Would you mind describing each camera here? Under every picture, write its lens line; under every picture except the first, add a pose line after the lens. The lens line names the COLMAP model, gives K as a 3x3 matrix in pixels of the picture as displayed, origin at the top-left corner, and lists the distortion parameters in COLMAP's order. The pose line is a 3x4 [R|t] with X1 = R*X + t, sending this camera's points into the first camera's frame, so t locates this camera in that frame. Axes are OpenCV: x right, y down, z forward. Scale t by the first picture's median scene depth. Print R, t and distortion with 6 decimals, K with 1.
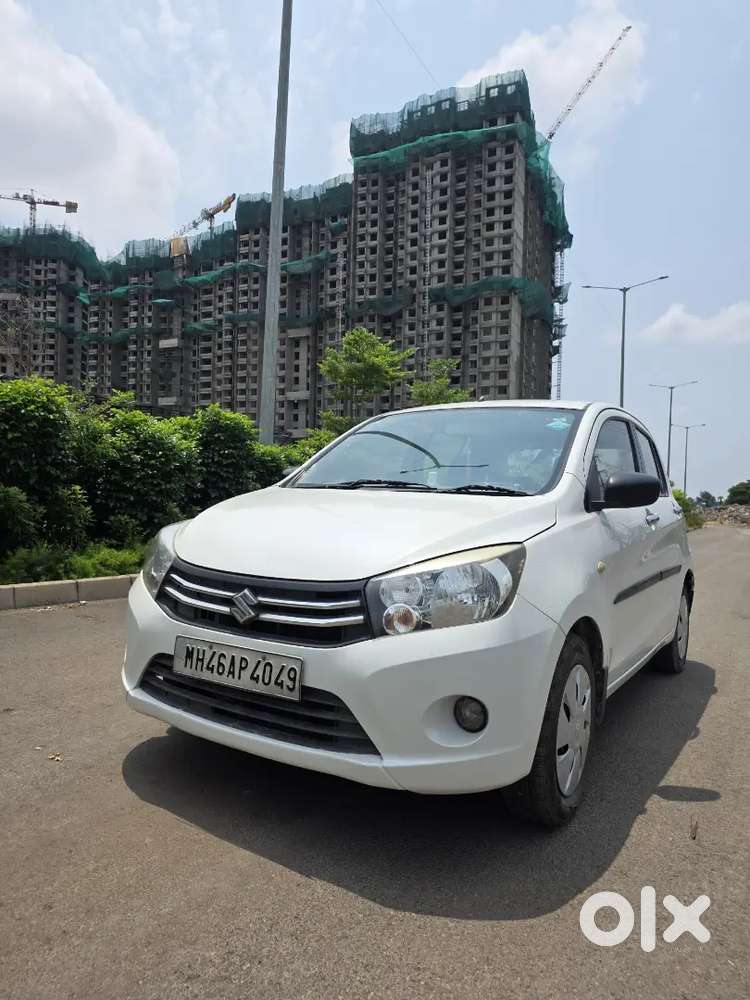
lens RADIAL K [[648.7, 0, 380.1], [0, 648.7, 498.5], [0, 0, 1]] dist [0.052379, -0.034298]
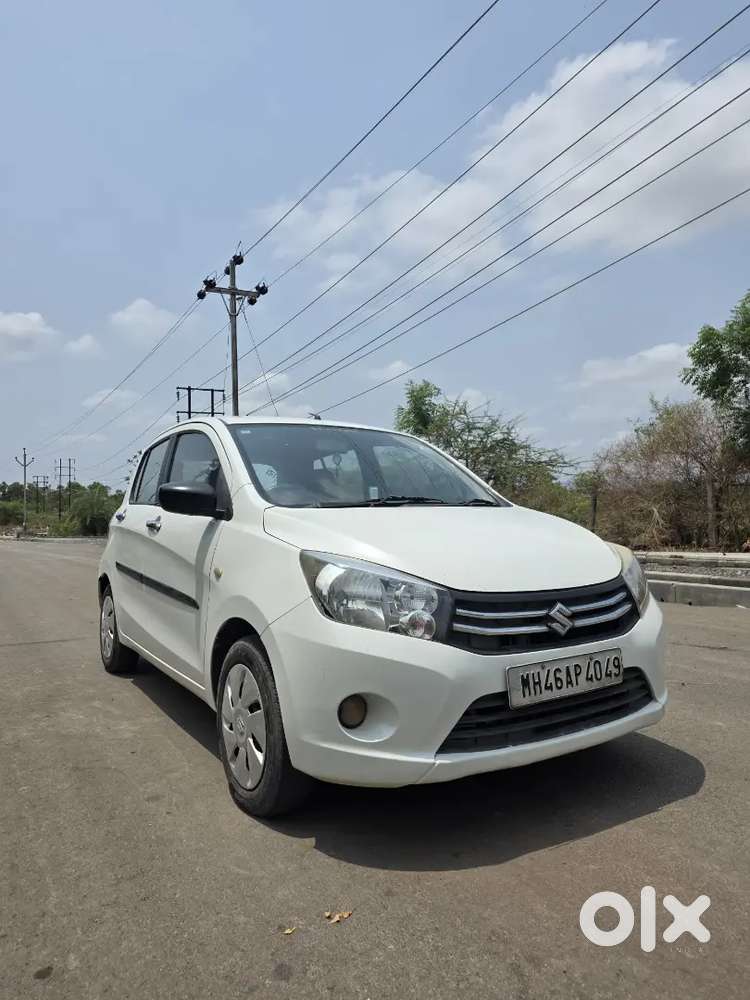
lens RADIAL K [[648.7, 0, 374.6], [0, 648.7, 498.9], [0, 0, 1]] dist [0.052379, -0.034298]
pose [[0.450092, -0.023119, 0.892683, -0.448674], [0.028130, 0.999536, 0.011703, -0.018044], [-0.892539, 0.019843, 0.450534, 0.272975]]
